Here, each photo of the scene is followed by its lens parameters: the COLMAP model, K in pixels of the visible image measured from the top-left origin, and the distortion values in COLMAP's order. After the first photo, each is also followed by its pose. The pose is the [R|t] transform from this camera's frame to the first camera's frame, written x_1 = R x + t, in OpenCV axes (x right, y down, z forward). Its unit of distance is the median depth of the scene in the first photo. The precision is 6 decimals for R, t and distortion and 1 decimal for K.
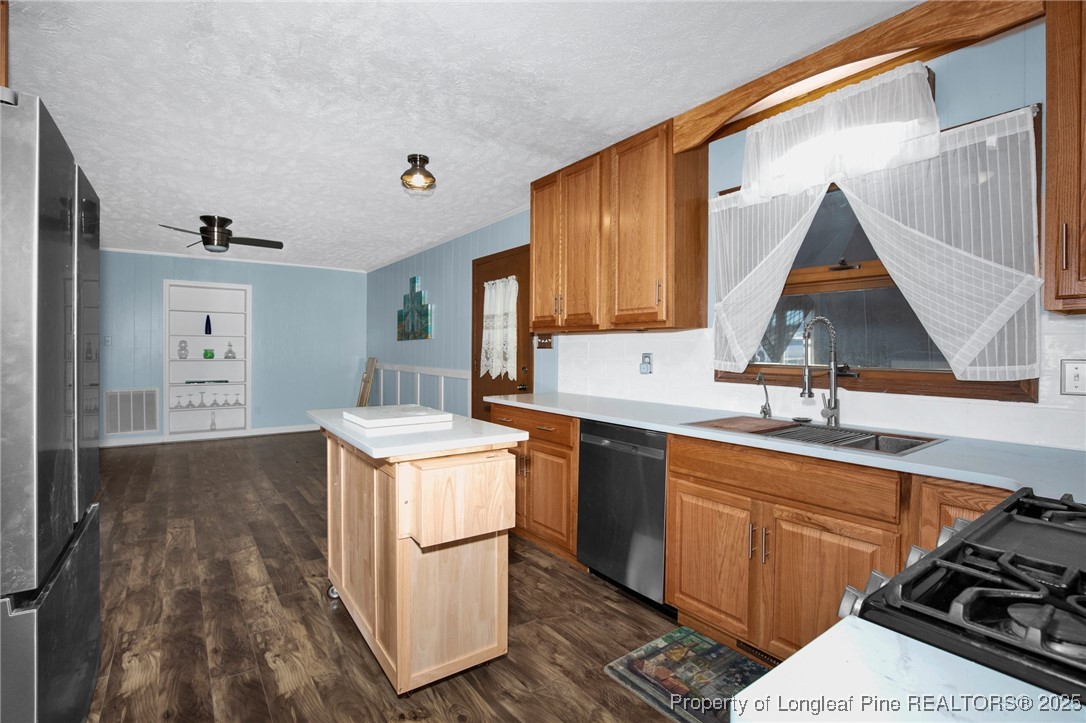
lens RADIAL K [[482.7, 0, 538.2], [0, 482.7, 351.3], [0, 0, 1]] dist [-0.028335, 0.000149]
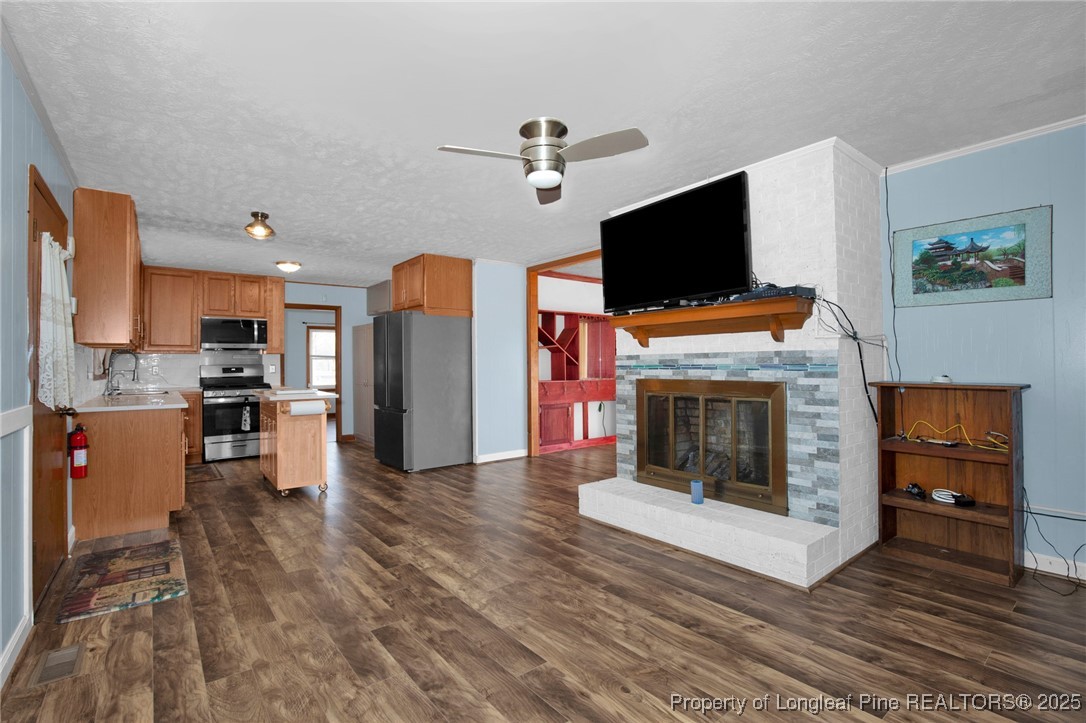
lens RADIAL K [[510.6, 0, 547.0], [0, 510.6, 357.1], [0, 0, 1]] dist [-0.028775, 0.000324]
pose [[-0.999324, 0.005359, -0.036383, -0.657414], [0.005708, 0.999939, -0.009506, 0.002866], [0.036330, -0.009707, -0.999293, 1.607764]]
